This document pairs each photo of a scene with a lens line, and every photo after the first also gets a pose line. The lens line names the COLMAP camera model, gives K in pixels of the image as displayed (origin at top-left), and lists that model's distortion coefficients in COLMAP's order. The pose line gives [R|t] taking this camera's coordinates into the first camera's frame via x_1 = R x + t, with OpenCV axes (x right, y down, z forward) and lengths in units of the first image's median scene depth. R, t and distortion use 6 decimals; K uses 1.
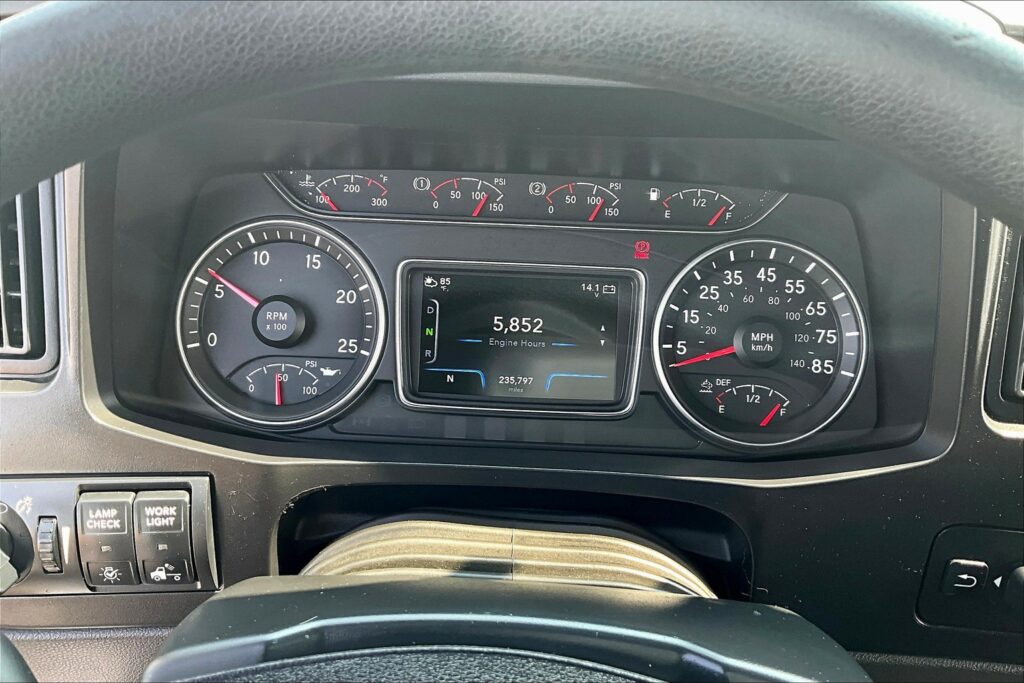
lens RADIAL K [[845.1, 0, 512.0], [0, 845.1, 341.5], [0, 0, 1]] dist [0.104654, -0.201440]
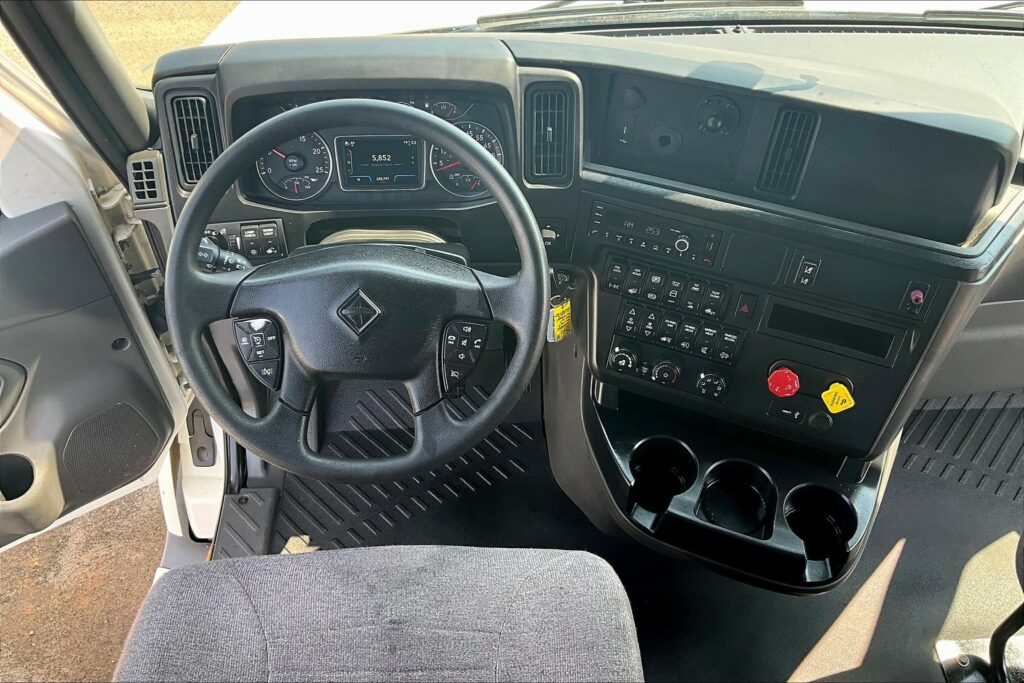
lens RADIAL K [[845.1, 0, 512.0], [0, 845.1, 341.5], [0, 0, 1]] dist [0.104654, -0.201440]
pose [[0.996312, -0.075699, 0.040403, 0.274988], [0.061811, 0.959750, 0.273968, -0.179501], [-0.059516, -0.270461, 0.960890, -1.846411]]
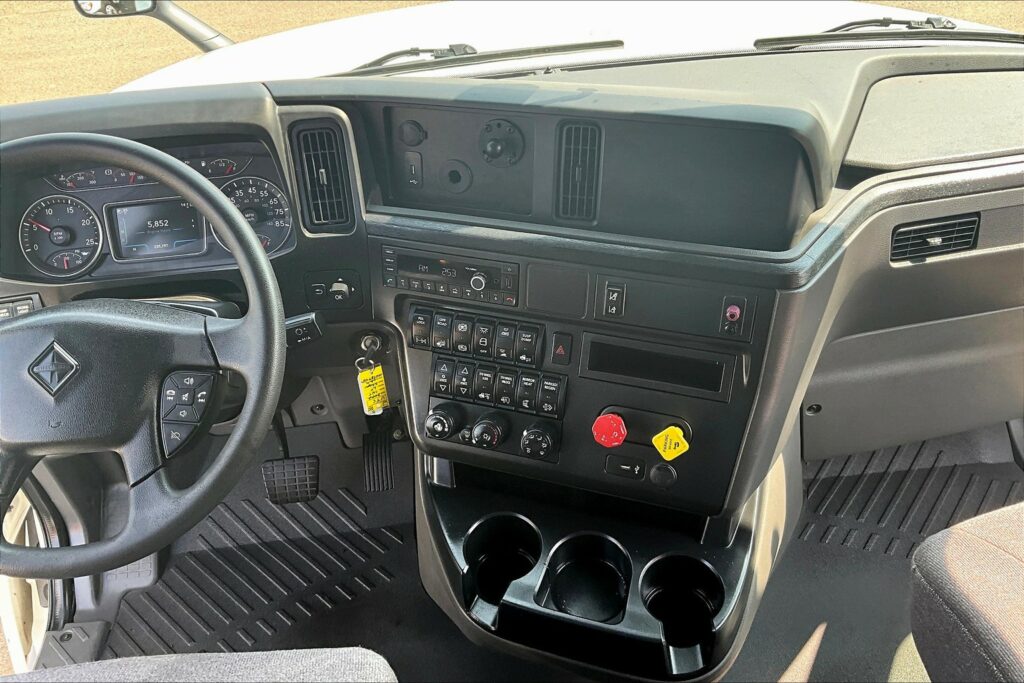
lens RADIAL K [[845.1, 0, 512.0], [0, 845.1, 341.5], [0, 0, 1]] dist [0.104654, -0.201440]
pose [[0.988242, -0.148279, 0.037302, 0.903755], [0.143695, 0.984056, 0.104807, 0.209671], [-0.052248, -0.098215, 0.993793, -1.612908]]
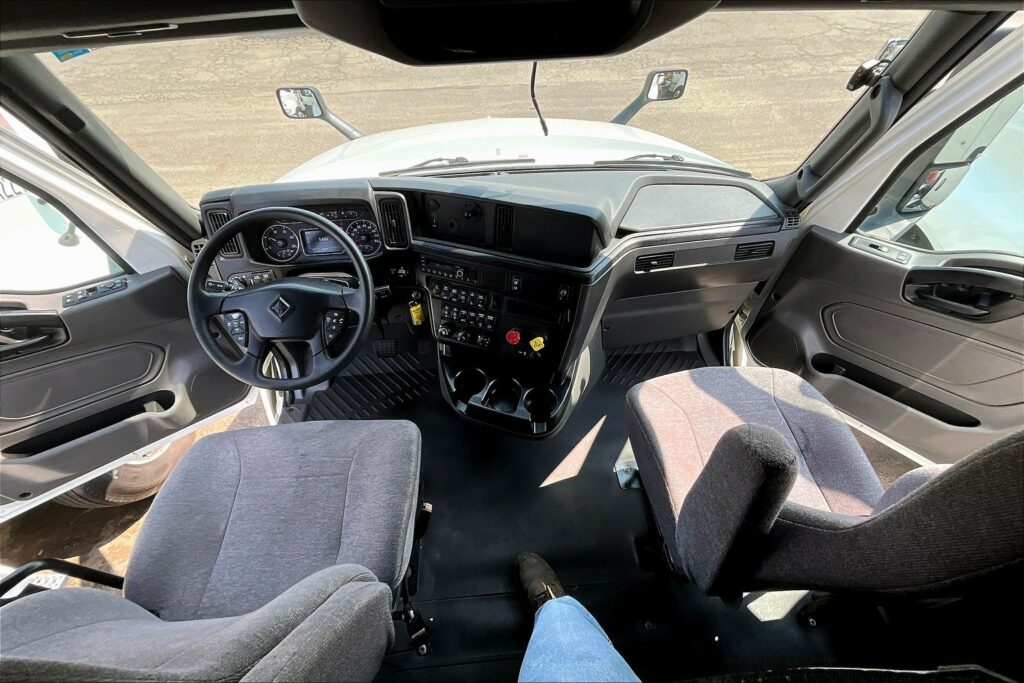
lens RADIAL K [[410.5, 0, 518.5], [0, 410.5, 340.1], [0, 0, 1]] dist [-0.002540, -0.000175]
pose [[0.992327, -0.115512, 0.044097, 1.127219], [0.099933, 0.959307, 0.264090, 0.034653], [-0.072808, -0.257657, 0.963490, -1.963774]]
